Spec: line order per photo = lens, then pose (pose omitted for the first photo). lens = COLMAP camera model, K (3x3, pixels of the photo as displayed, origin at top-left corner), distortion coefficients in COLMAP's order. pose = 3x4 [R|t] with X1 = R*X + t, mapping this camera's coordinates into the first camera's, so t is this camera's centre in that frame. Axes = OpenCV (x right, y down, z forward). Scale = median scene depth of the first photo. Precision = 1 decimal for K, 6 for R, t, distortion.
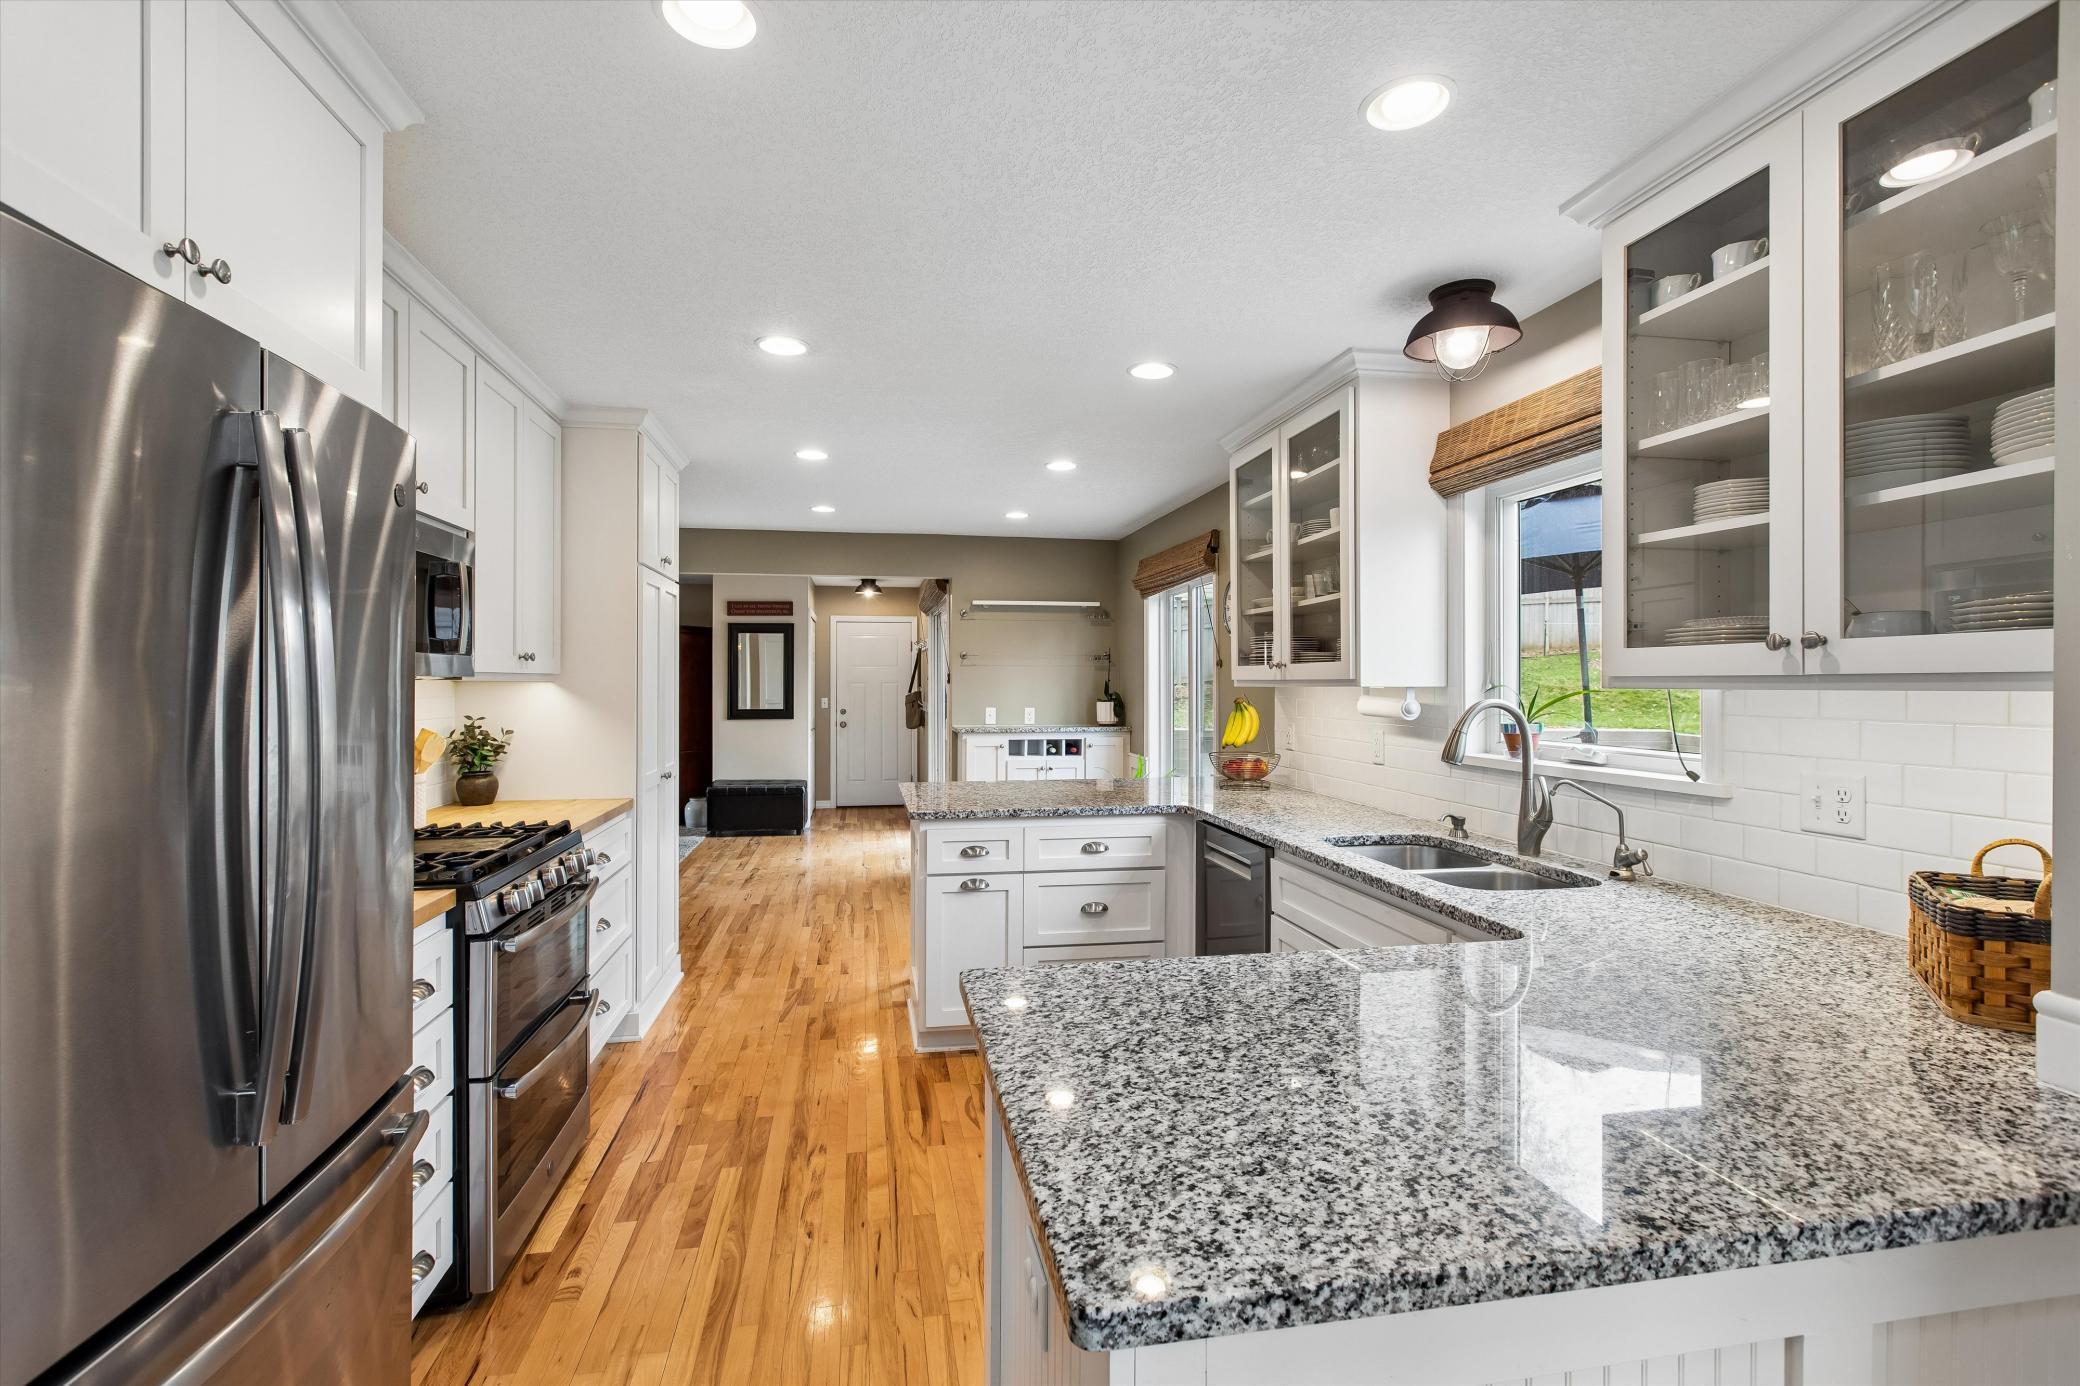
lens RADIAL K [[924.0, 0, 1030.1], [0, 924.0, 683.6], [0, 0, 1]] dist [-0.000159, 0.000205]
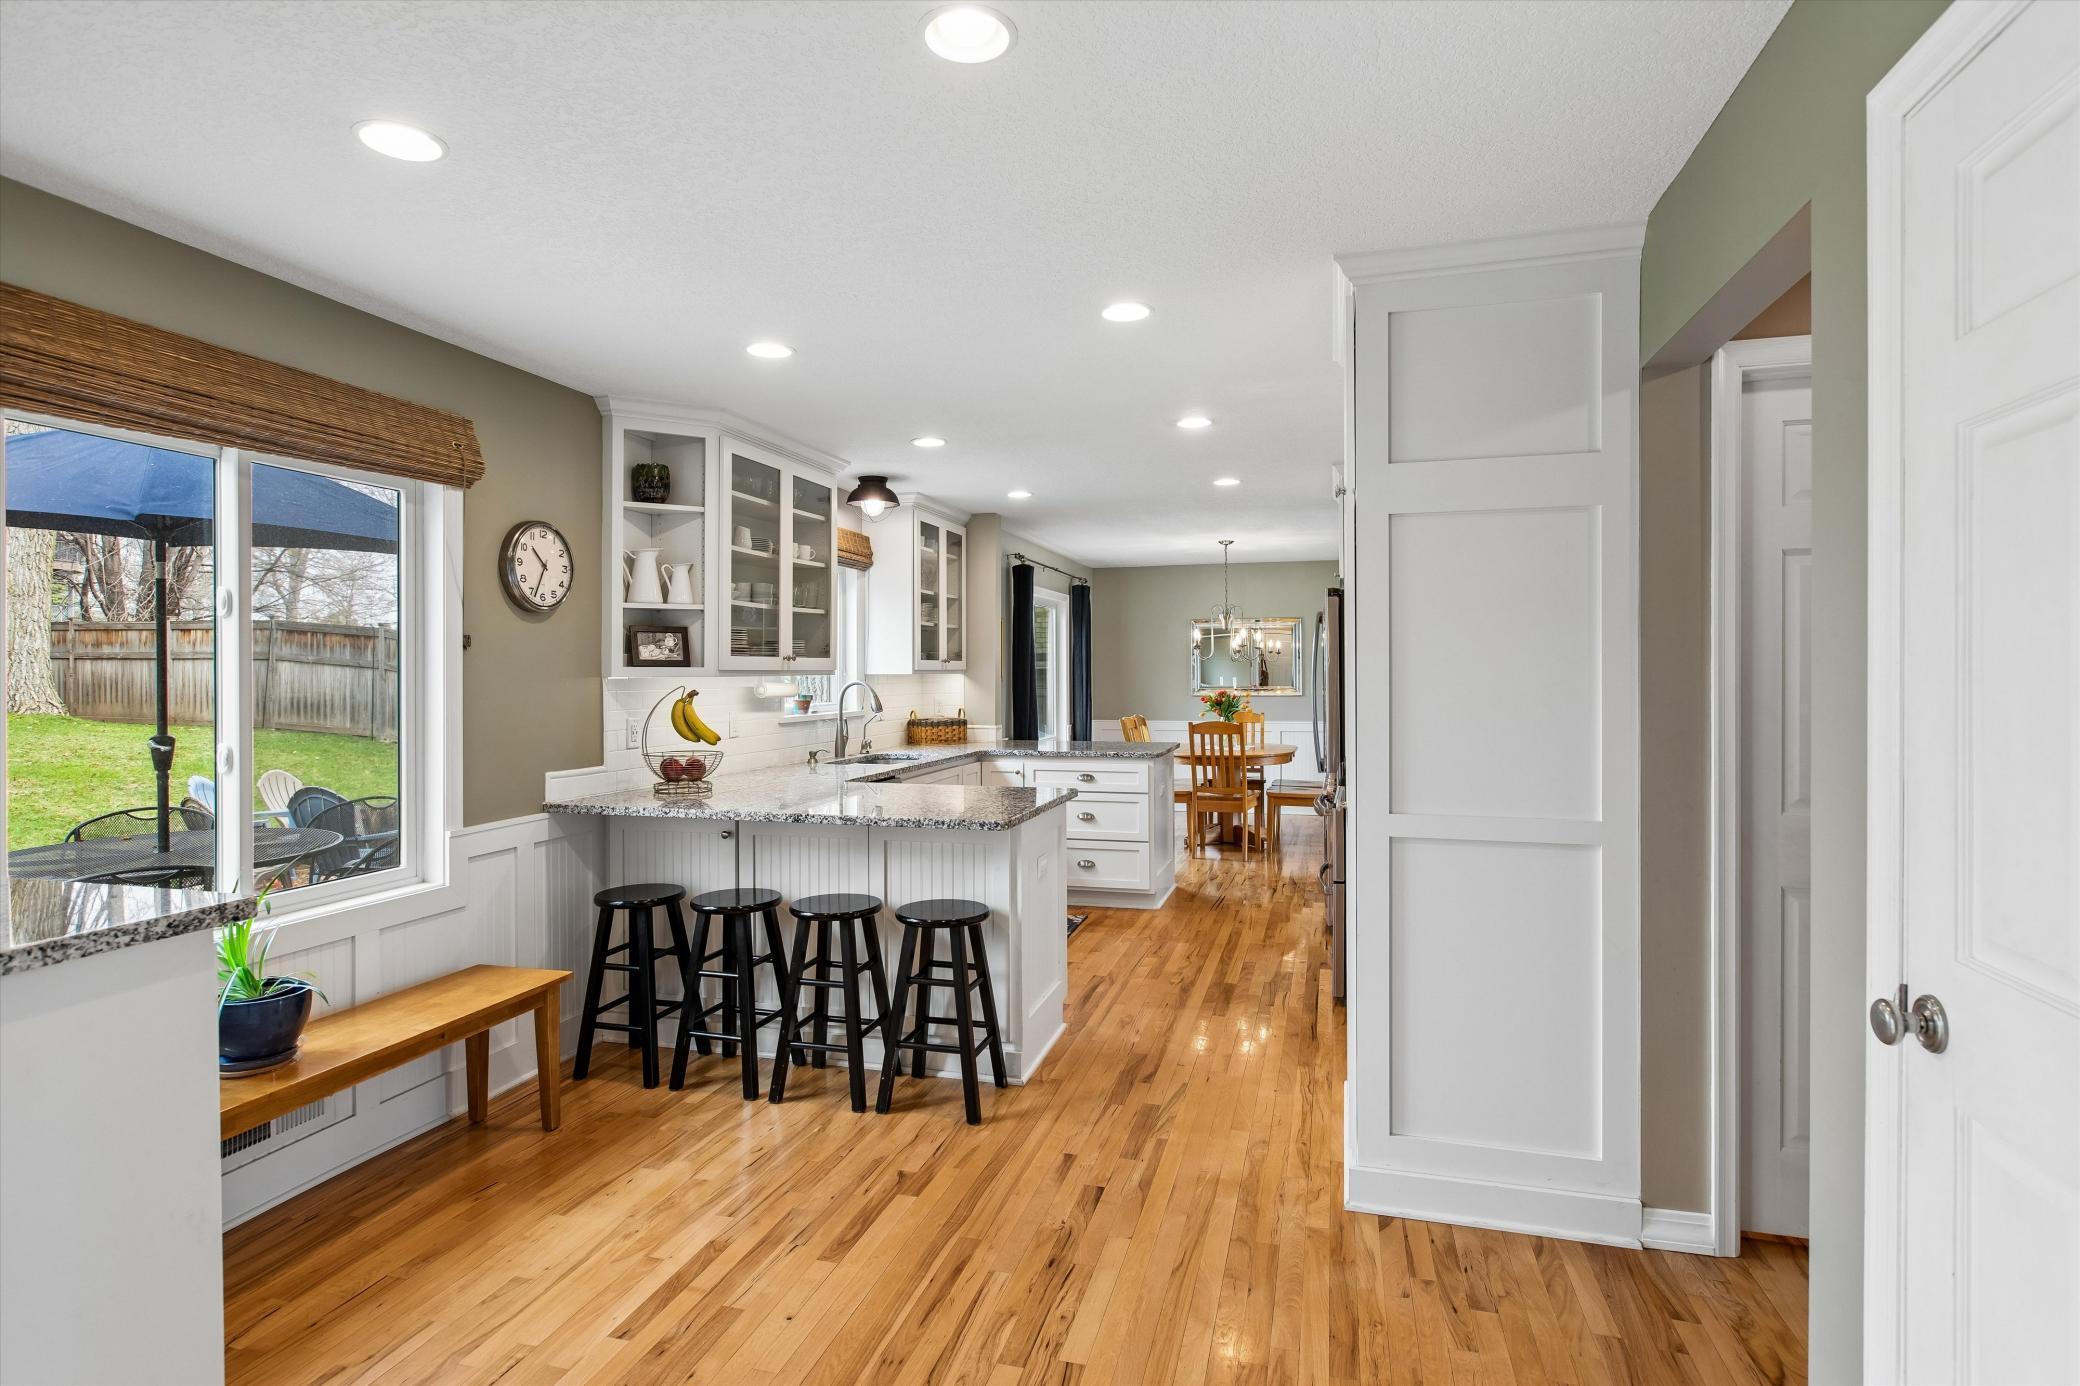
lens RADIAL K [[1044.9, 0, 1037.7], [0, 1044.9, 675.6], [0, 0, 1]] dist [-0.002716, 0.000029]
pose [[-0.897252, 0.003733, 0.441503, -0.330756], [0.005560, 0.999980, 0.002845, -0.000178], [-0.441484, 0.005007, -0.897255, 1.108726]]
